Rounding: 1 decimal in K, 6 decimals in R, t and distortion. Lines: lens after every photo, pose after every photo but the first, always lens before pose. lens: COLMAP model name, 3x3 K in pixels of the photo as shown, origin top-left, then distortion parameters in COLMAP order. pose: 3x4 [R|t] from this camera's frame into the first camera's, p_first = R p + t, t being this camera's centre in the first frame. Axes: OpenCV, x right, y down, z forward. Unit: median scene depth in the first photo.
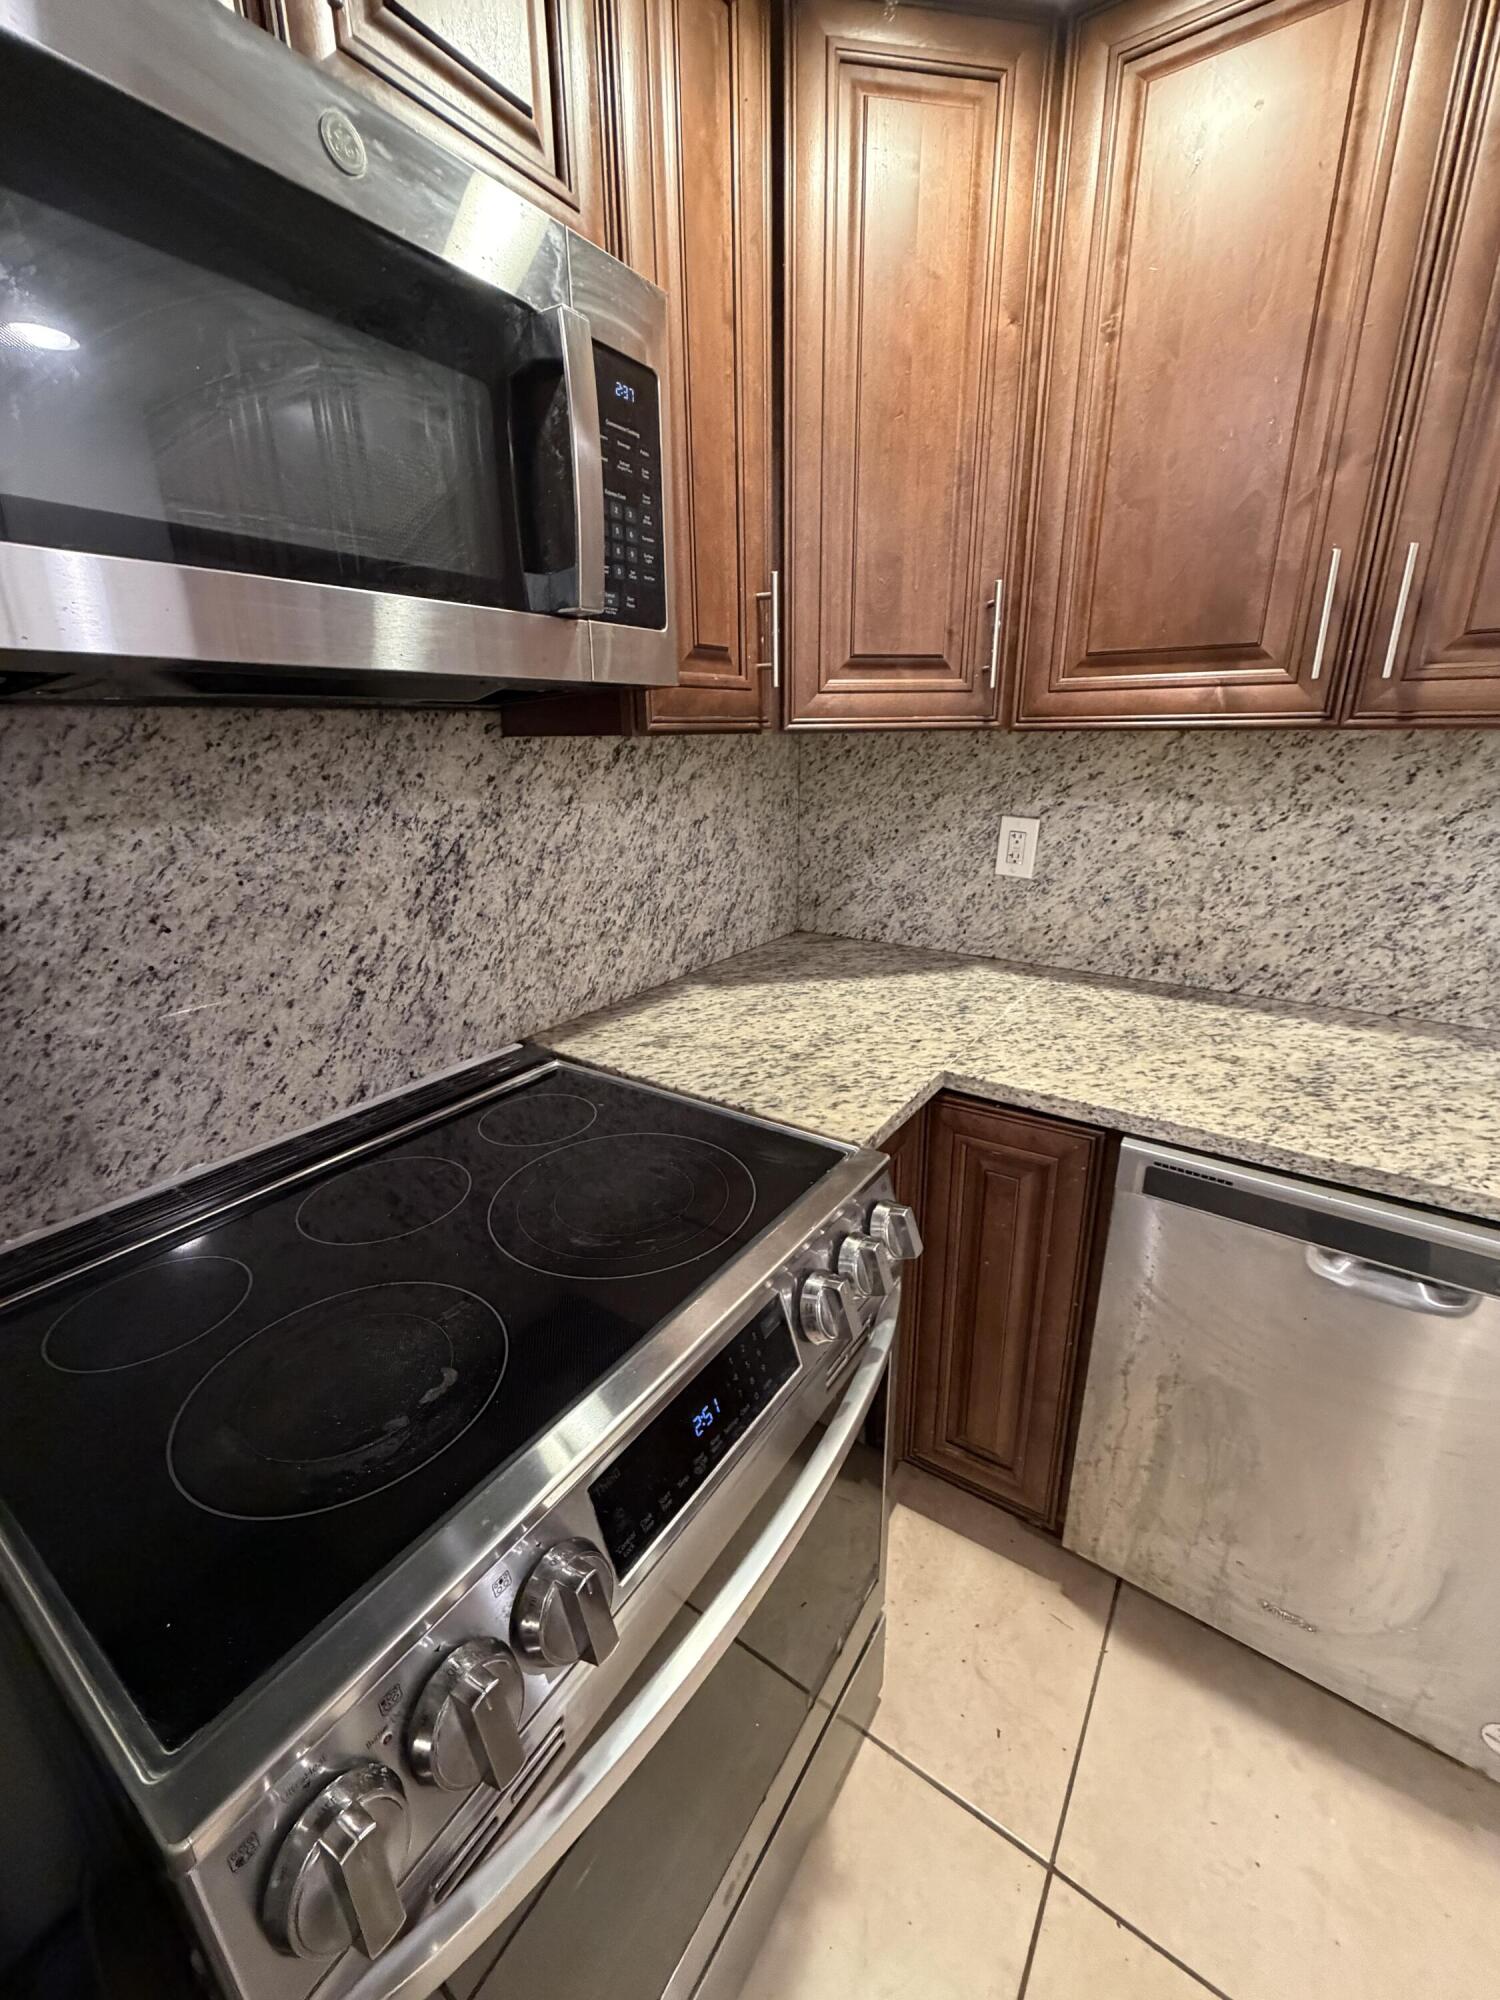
lens RADIAL K [[798.6, 0, 750.4], [0, 798.6, 992.3], [0, 0, 1]] dist [-0.001240, 0.000483]
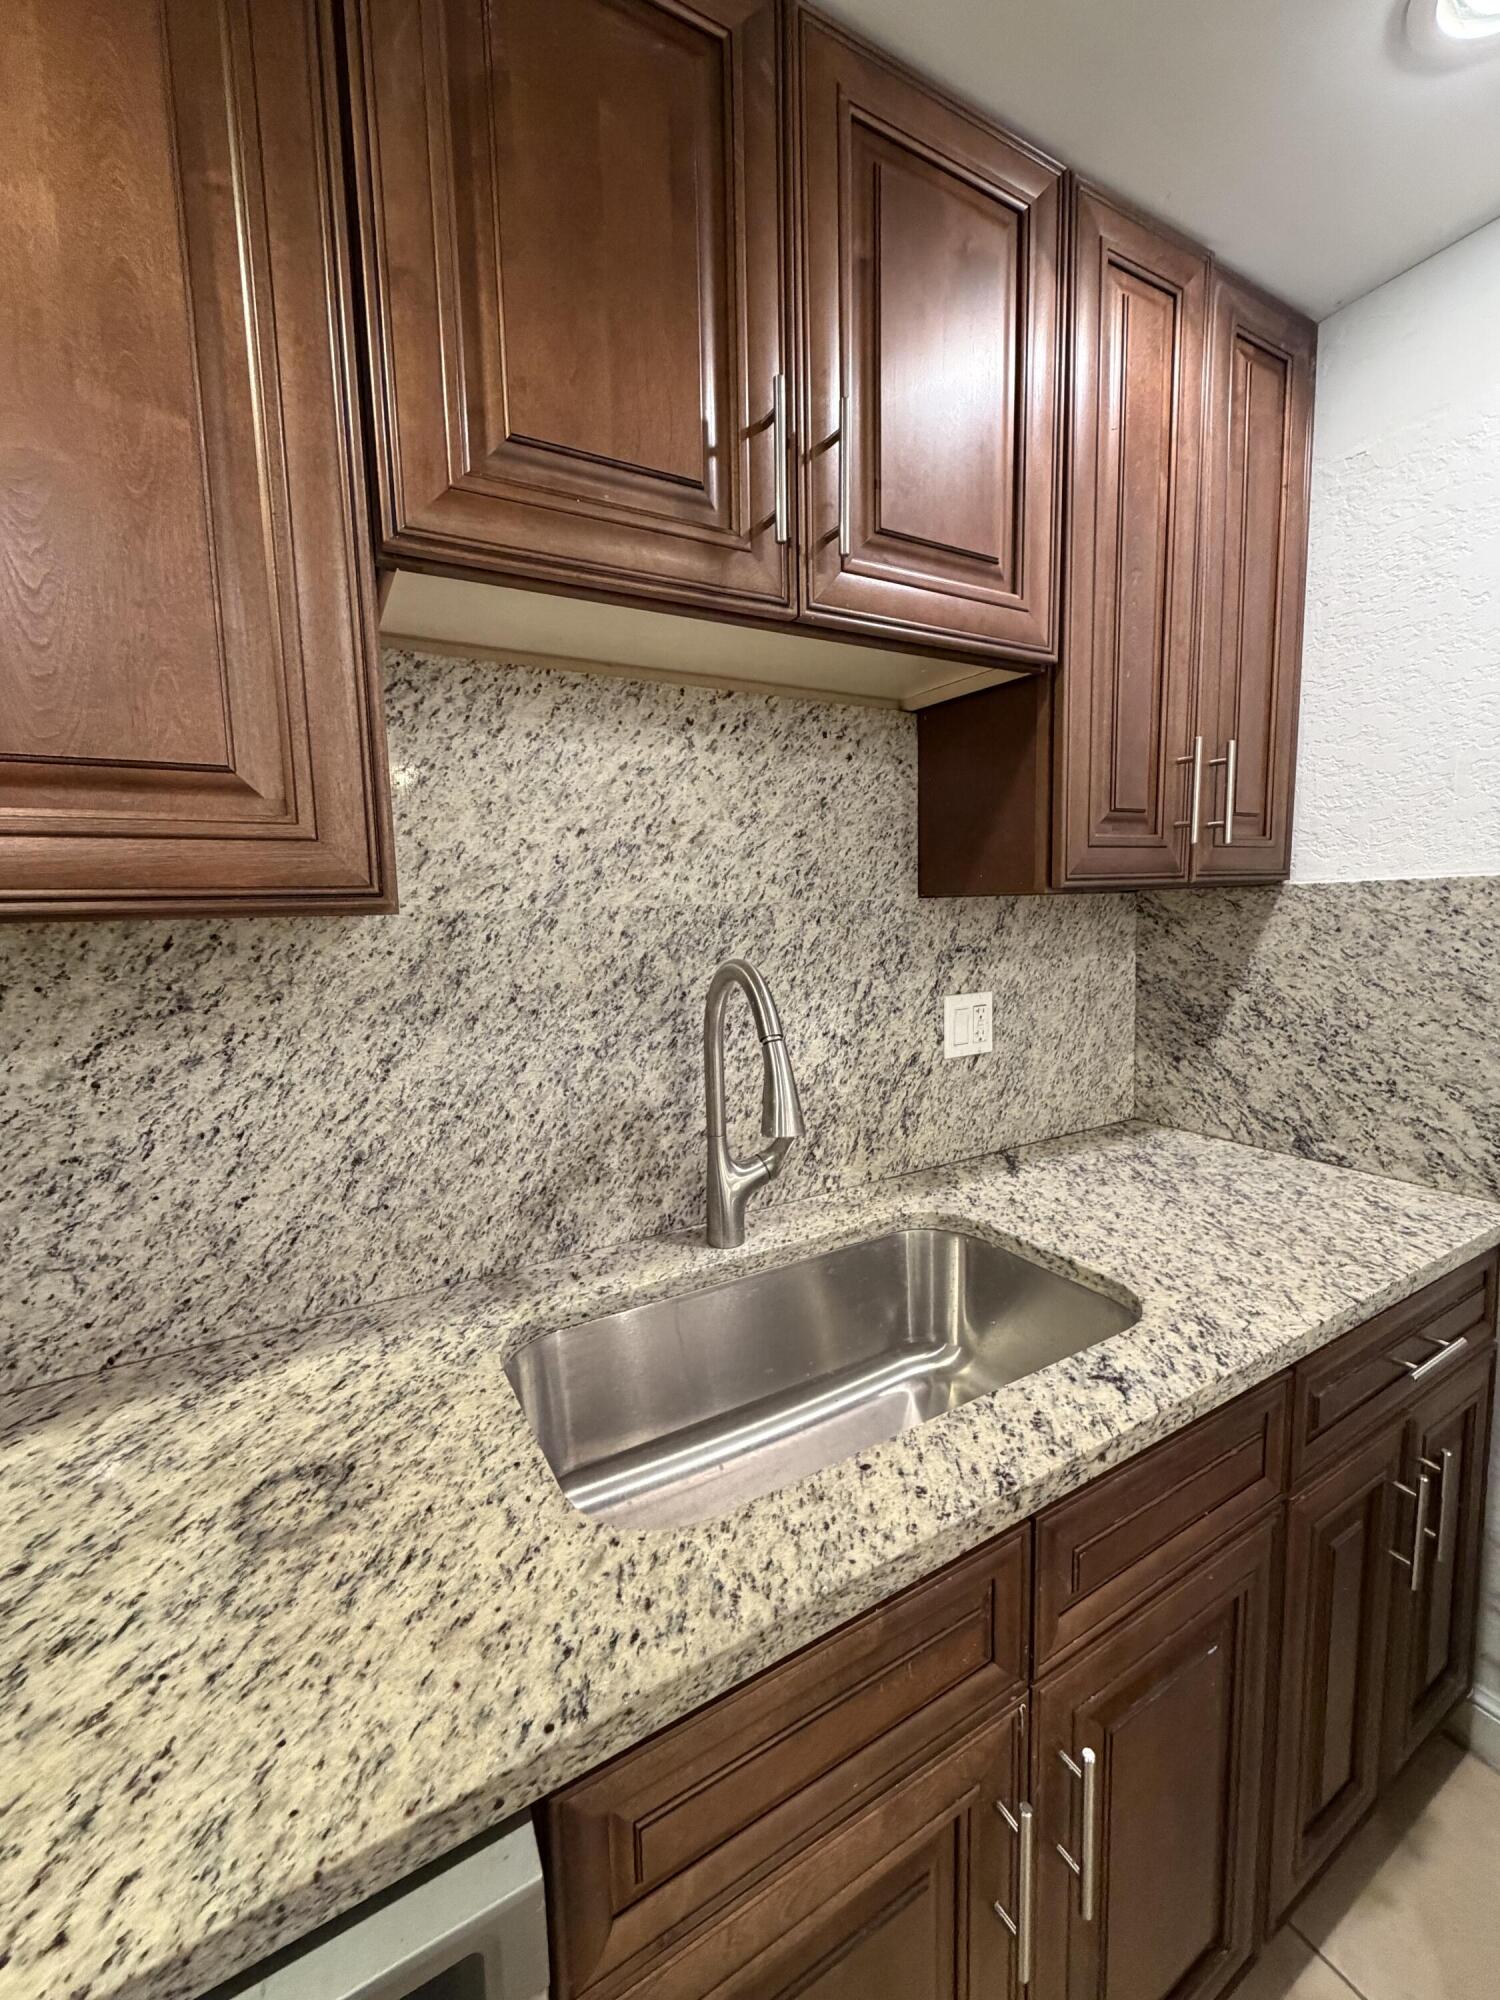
lens RADIAL K [[798.6, 0, 748.9], [0, 798.6, 993.5], [0, 0, 1]] dist [-0.001240, 0.000483]
pose [[0.432969, -0.093609, 0.896535, 0.531188], [0.303519, 0.951655, -0.047217, -0.071568], [-0.848772, 0.292558, 0.440449, 0.239750]]
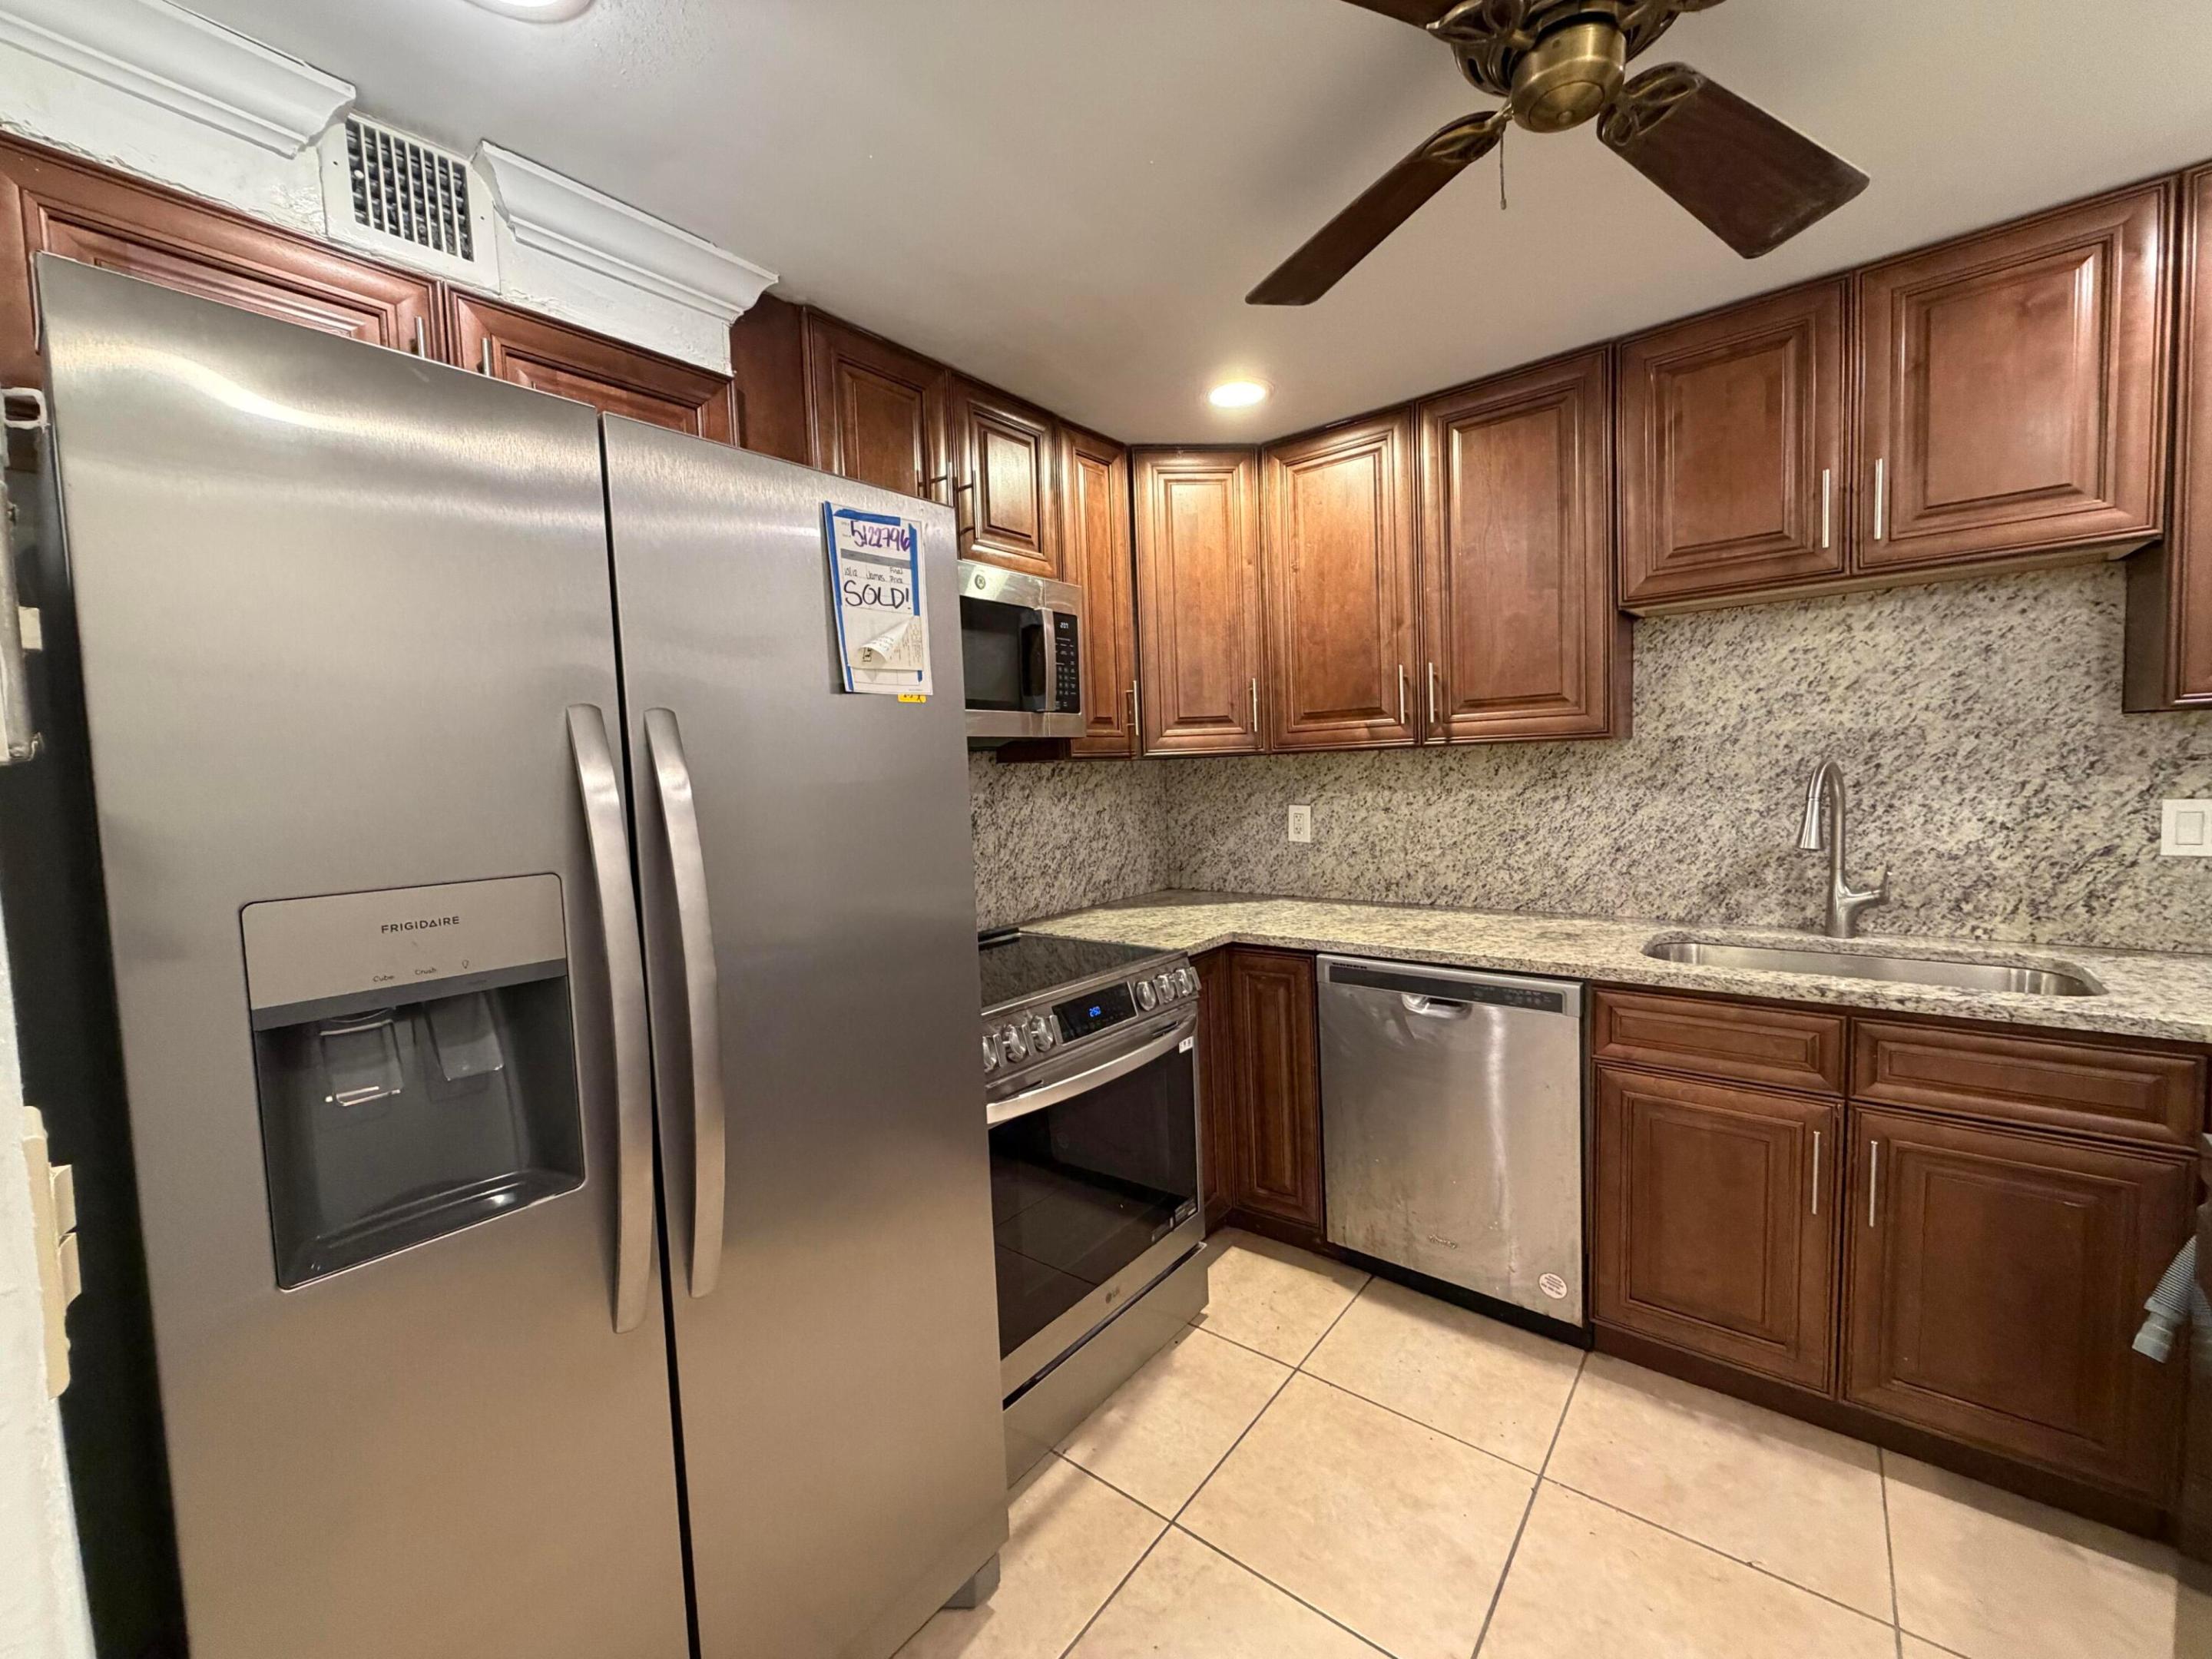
lens RADIAL K [[883.2, 0, 1100.2], [0, 883.2, 828.3], [0, 0, 1]] dist [-0.001240, 0.000483]
pose [[0.996611, -0.021699, -0.079344, 0.099946], [0.001344, 0.968748, -0.248045, 0.342080], [0.082247, 0.247097, 0.965494, -0.947024]]
